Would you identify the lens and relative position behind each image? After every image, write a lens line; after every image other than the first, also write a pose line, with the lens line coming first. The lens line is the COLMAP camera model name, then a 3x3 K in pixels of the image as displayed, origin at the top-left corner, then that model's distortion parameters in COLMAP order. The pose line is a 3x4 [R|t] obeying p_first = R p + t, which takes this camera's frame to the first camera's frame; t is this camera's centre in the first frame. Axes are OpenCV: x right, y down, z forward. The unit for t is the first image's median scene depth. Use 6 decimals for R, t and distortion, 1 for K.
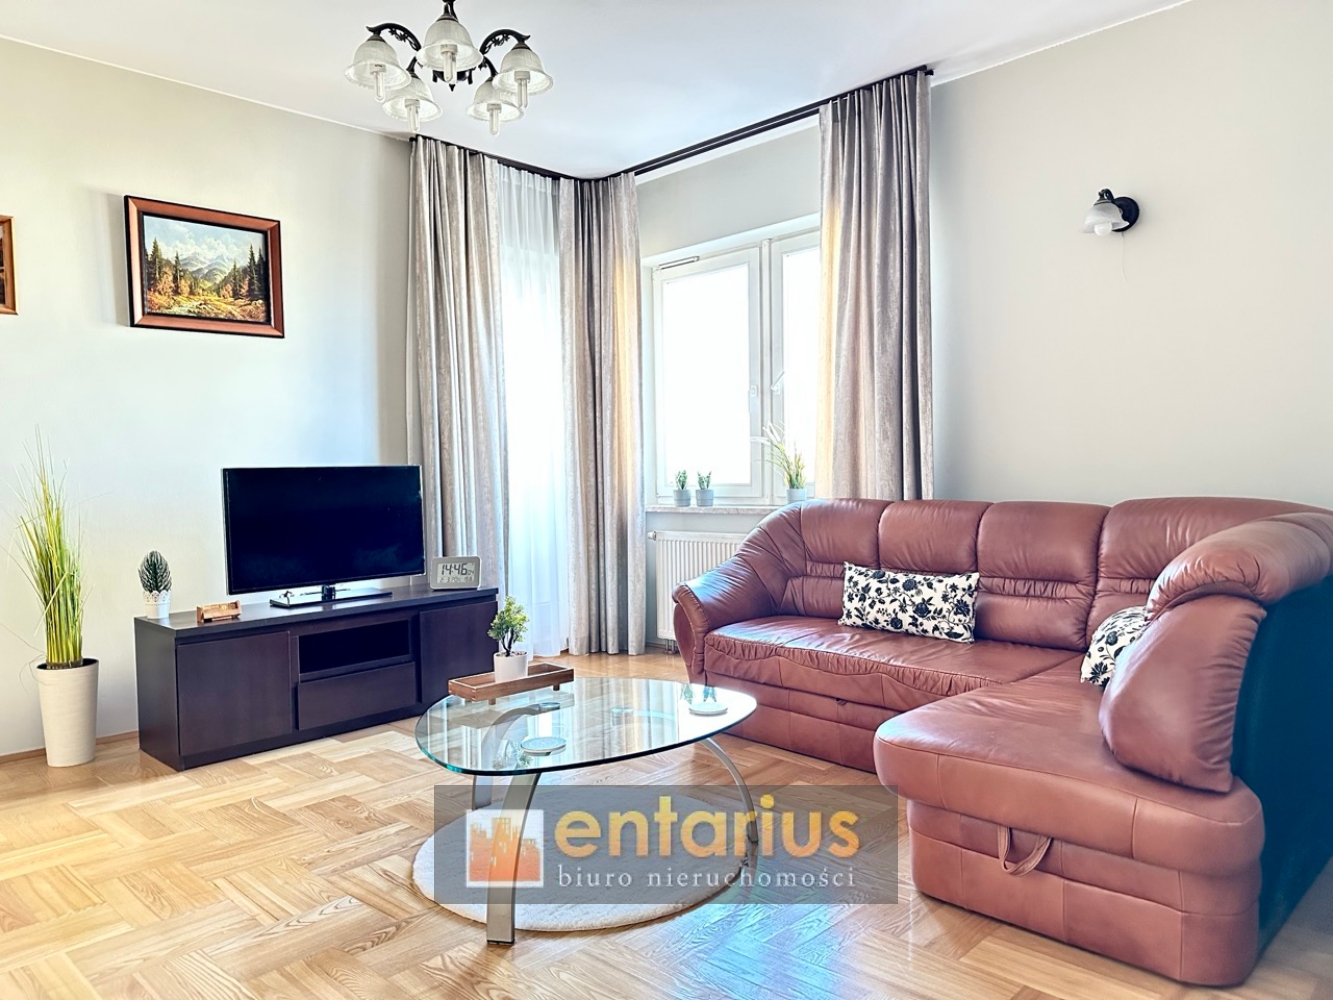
lens RADIAL K [[902.6, 0, 667.2], [0, 902.6, 504.9], [0, 0, 1]] dist [0.002911, -0.027851]
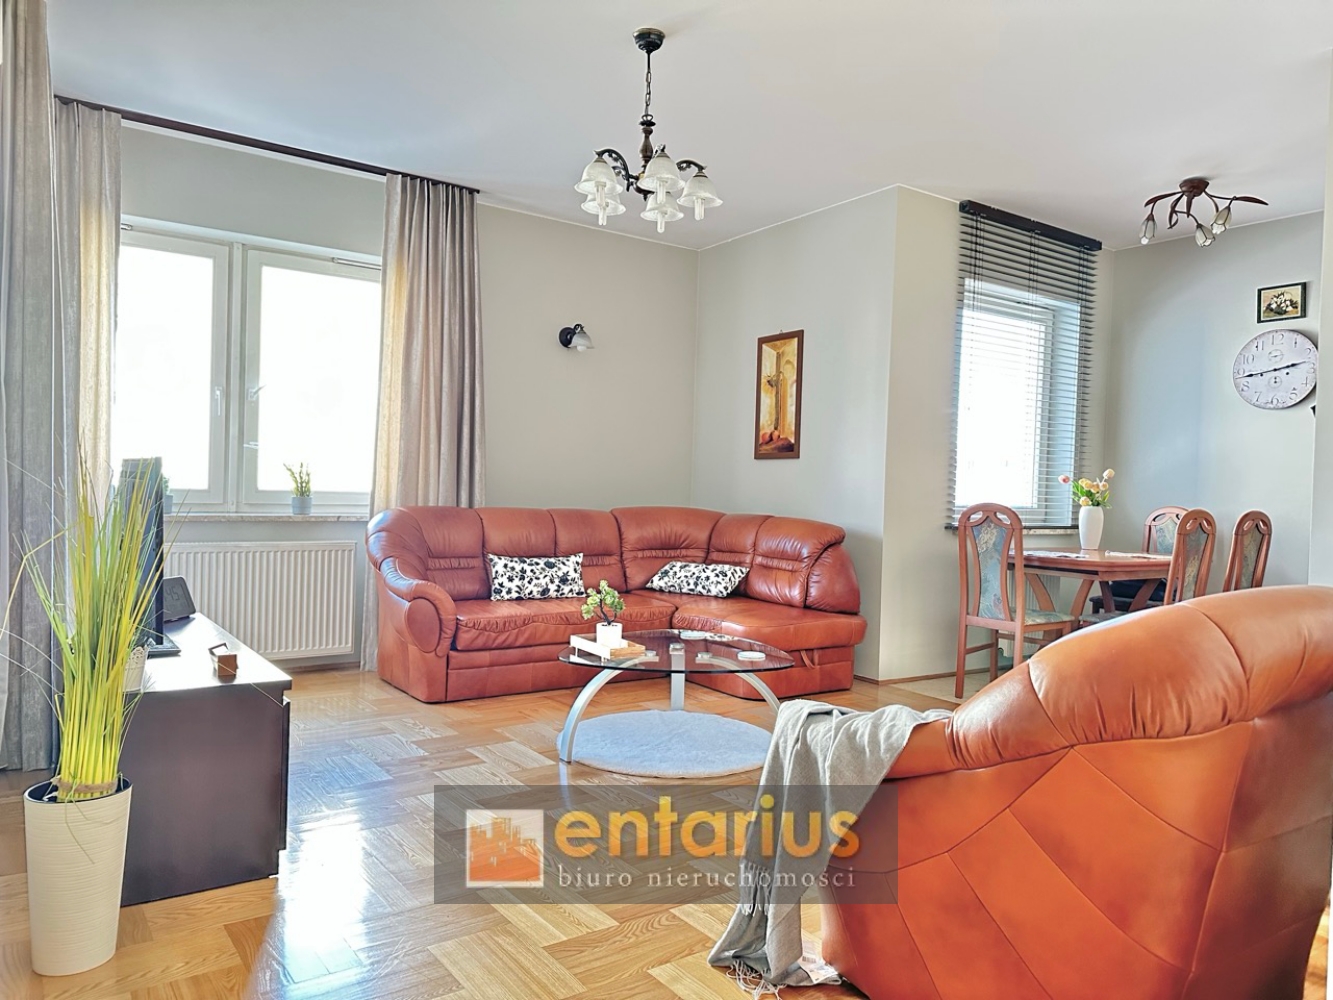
lens RADIAL K [[902.6, 0, 667.2], [0, 902.6, 504.9], [0, 0, 1]] dist [0.002911, -0.027851]
pose [[0.164462, 0.002622, 0.986380, -1.143582], [0.005354, 0.999979, -0.003551, -0.003576], [-0.986369, 0.005866, 0.164444, 0.556141]]
